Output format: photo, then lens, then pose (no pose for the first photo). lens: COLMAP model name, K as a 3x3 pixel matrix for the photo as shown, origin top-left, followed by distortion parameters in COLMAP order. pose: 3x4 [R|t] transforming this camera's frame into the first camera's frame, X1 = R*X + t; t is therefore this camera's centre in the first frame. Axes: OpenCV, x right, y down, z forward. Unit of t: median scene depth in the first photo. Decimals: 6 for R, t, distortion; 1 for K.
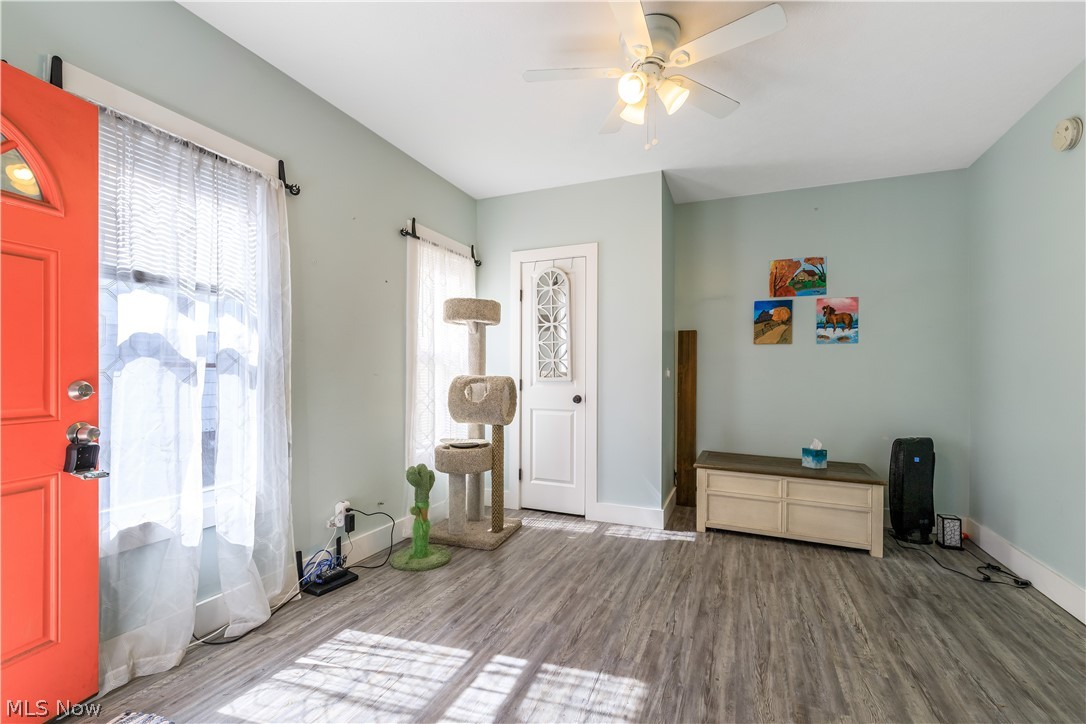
lens RADIAL K [[481.2, 0, 547.9], [0, 481.2, 366.6], [0, 0, 1]] dist [-0.003435, -0.000138]
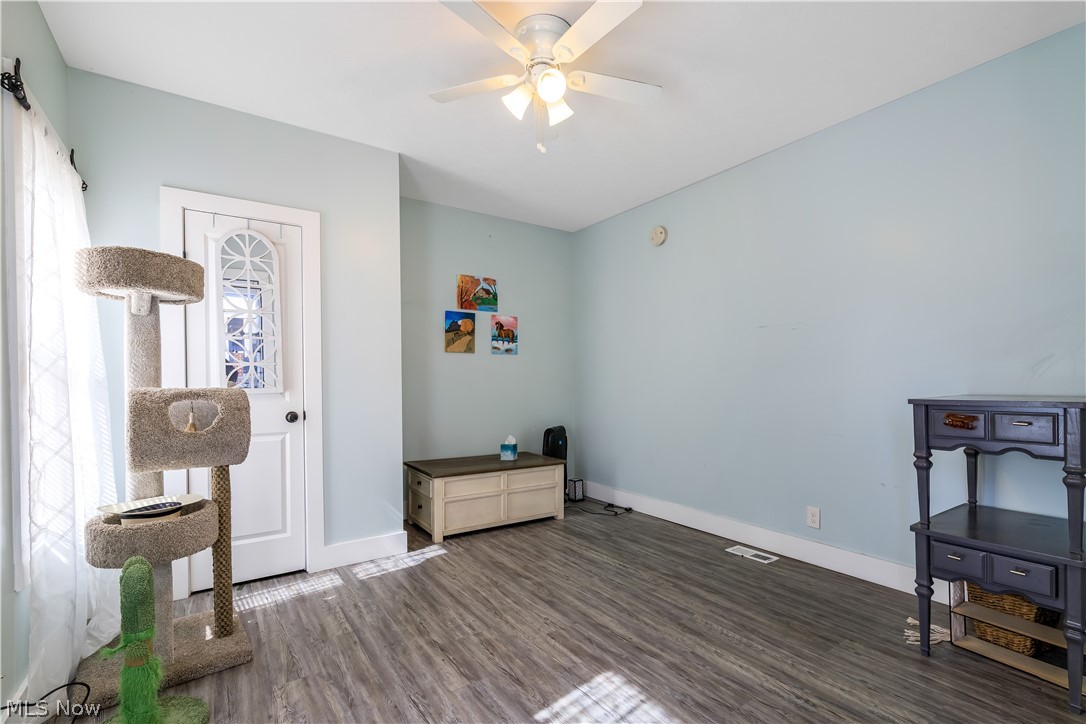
lens RADIAL K [[481.2, 0, 572.6], [0, 481.2, 383.4], [0, 0, 1]] dist [-0.003435, -0.000138]
pose [[0.523020, -0.015359, 0.852182, -0.385340], [-0.000940, 0.999827, 0.018597, 0.001930], [-0.852320, -0.010528, 0.522915, 0.273657]]
